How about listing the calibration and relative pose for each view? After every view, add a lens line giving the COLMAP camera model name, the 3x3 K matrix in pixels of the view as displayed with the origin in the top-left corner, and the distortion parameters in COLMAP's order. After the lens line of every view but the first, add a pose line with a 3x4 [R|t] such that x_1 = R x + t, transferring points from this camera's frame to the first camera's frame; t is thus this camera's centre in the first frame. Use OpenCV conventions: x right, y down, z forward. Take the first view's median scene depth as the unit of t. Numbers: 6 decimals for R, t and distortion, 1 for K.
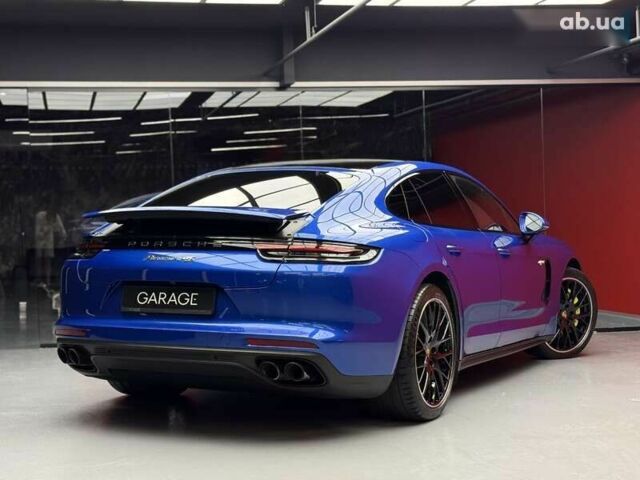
lens RADIAL K [[1080.5, 0, 323.5], [0, 1080.5, 229.3], [0, 0, 1]] dist [0.060627, 0.267382]
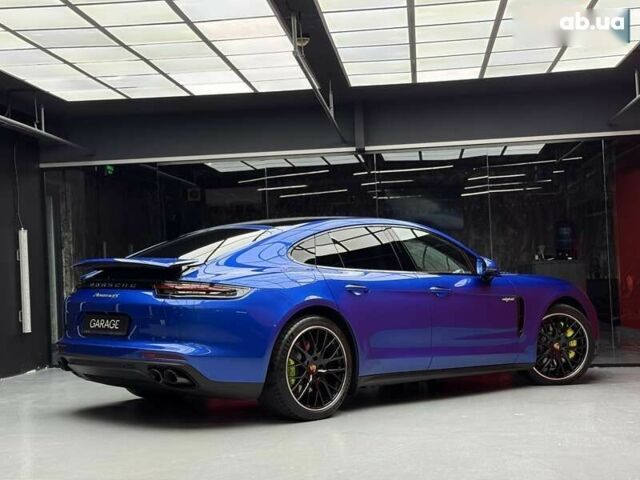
lens RADIAL K [[1087.7, 0, 320.0], [0, 1087.7, 240.0], [0, 0, 1]] dist [0.073979, 0.193374]
pose [[0.942303, -0.016019, -0.334378, 0.538246], [0.007637, 0.999623, -0.026366, -0.005237], [0.334674, 0.022291, 0.942070, -0.227321]]
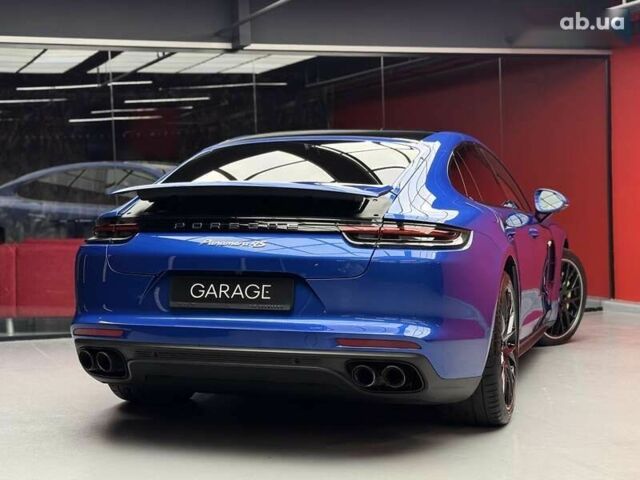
lens RADIAL K [[1087.7, 0, 320.0], [0, 1087.7, 240.0], [0, 0, 1]] dist [0.073979, 0.193374]
pose [[0.987814, -0.002841, 0.155615, -0.185250], [-0.002123, 0.999494, 0.031722, -0.002048], [-0.155627, -0.031666, 0.987308, 0.145044]]
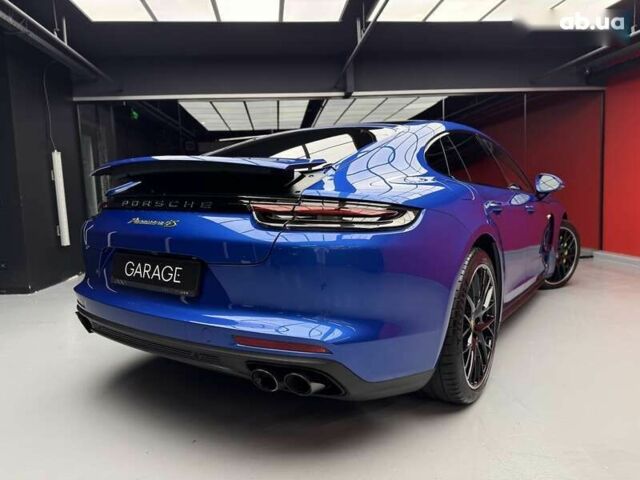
lens RADIAL K [[450.6, 0, 317.1], [0, 450.6, 239.0], [0, 0, 1]] dist [0.016362, -0.033576]
pose [[0.989412, 0.008856, -0.144866, 0.023423], [0.005318, 0.995254, 0.097164, 0.006853], [0.145039, -0.096906, 0.984669, 0.617145]]
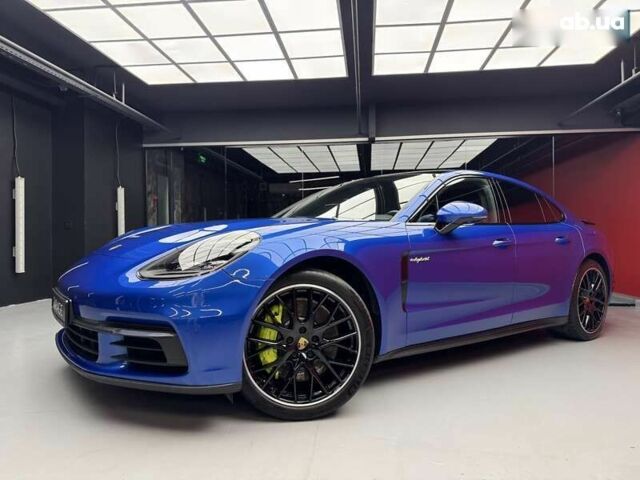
lens RADIAL K [[441.4, 0, 320.0], [0, 441.4, 240.0], [0, 0, 1]] dist [0.069846, -0.085539]
pose [[0.937655, 0.029635, -0.346302, 0.214270], [-0.027751, 0.999561, 0.010400, 0.022168], [0.346458, -0.000142, 0.938066, 0.584560]]
